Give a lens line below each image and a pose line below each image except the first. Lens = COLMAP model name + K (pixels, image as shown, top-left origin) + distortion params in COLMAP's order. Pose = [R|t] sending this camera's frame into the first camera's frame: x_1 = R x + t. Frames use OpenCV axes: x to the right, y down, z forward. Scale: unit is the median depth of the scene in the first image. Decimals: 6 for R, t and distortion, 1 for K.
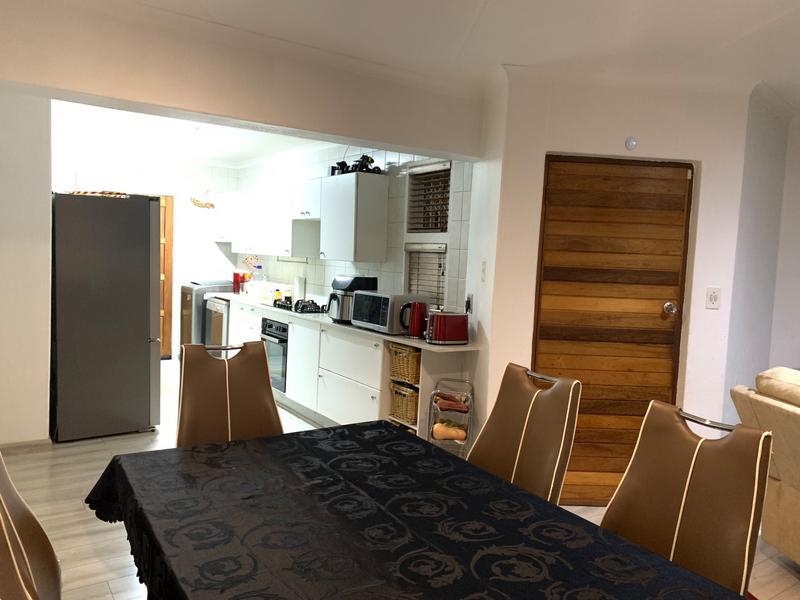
lens RADIAL K [[612.5, 0, 400.0], [0, 612.5, 300.0], [0, 0, 1]] dist [0.052632, -0.006015]
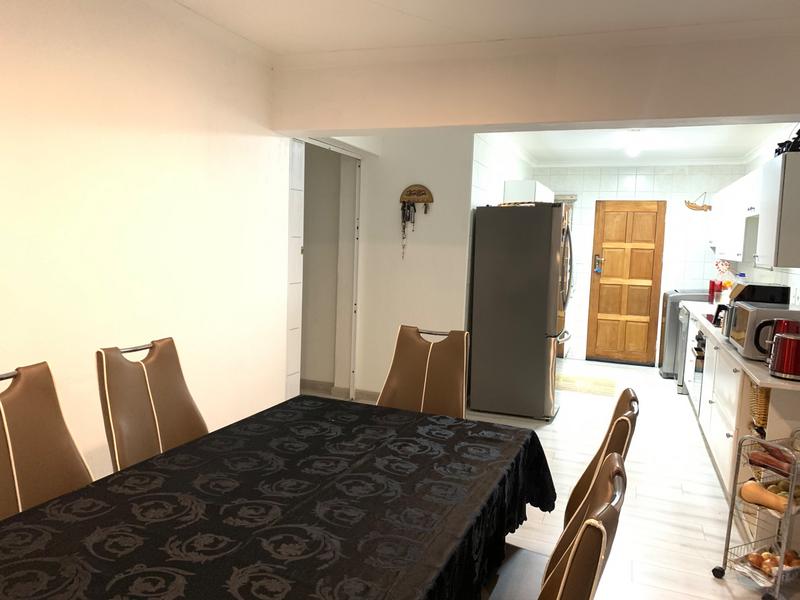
lens RADIAL K [[618.9, 0, 399.2], [0, 618.9, 292.3], [0, 0, 1]] dist [0.021080, -0.002592]
pose [[0.572003, 0.049144, -0.818778, 0.310684], [-0.074109, 0.997217, 0.008081, -0.000549], [0.816896, 0.056057, 0.574054, 0.150598]]
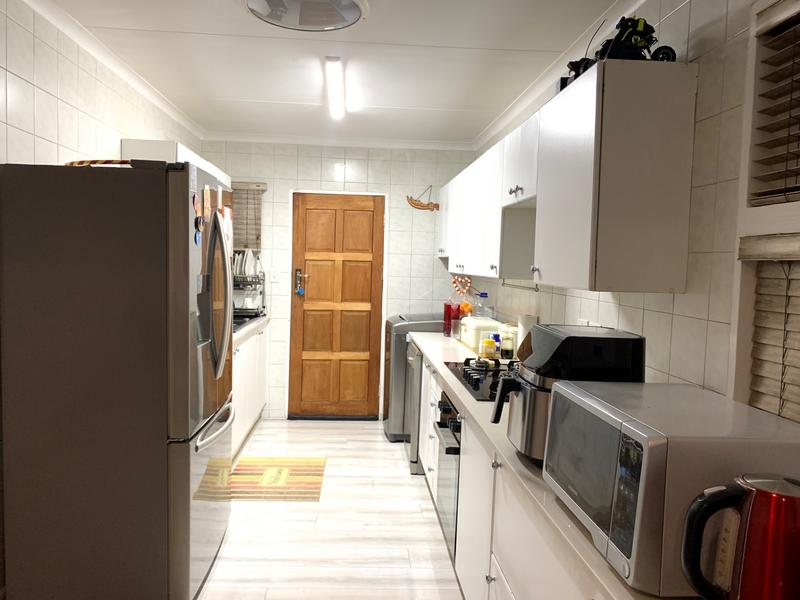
lens RADIAL K [[606.8, 0, 395.6], [0, 606.8, 292.8], [0, 0, 1]] dist [0.063076, -0.106032]
pose [[0.858398, 0.009869, -0.512890, 0.018023], [-0.033741, 0.998736, -0.037253, -0.042792], [0.511874, 0.049283, 0.857646, 0.610725]]
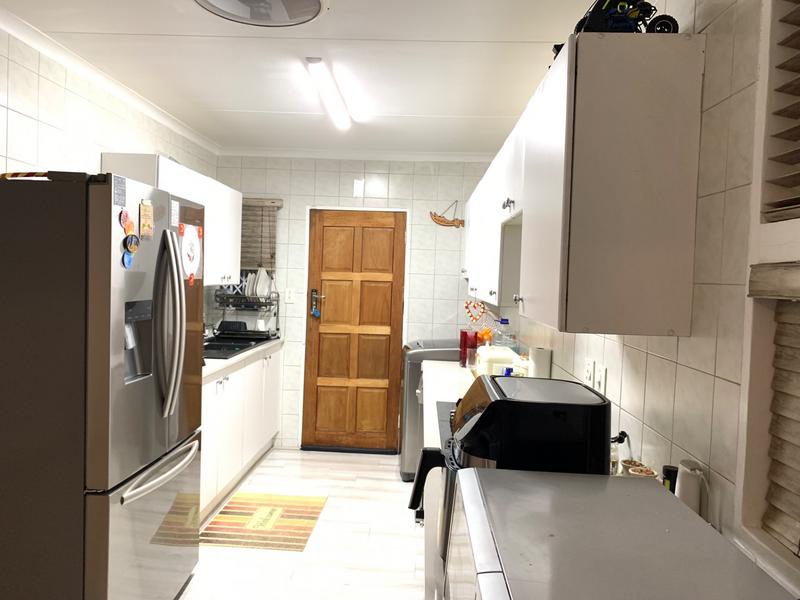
lens RADIAL K [[606.8, 0, 395.6], [0, 606.8, 292.8], [0, 0, 1]] dist [0.063076, -0.106032]
pose [[0.794929, 0.004042, -0.606689, 0.042646], [-0.050695, 0.996923, -0.059782, -0.060036], [0.604581, 0.078279, 0.792688, 0.722170]]
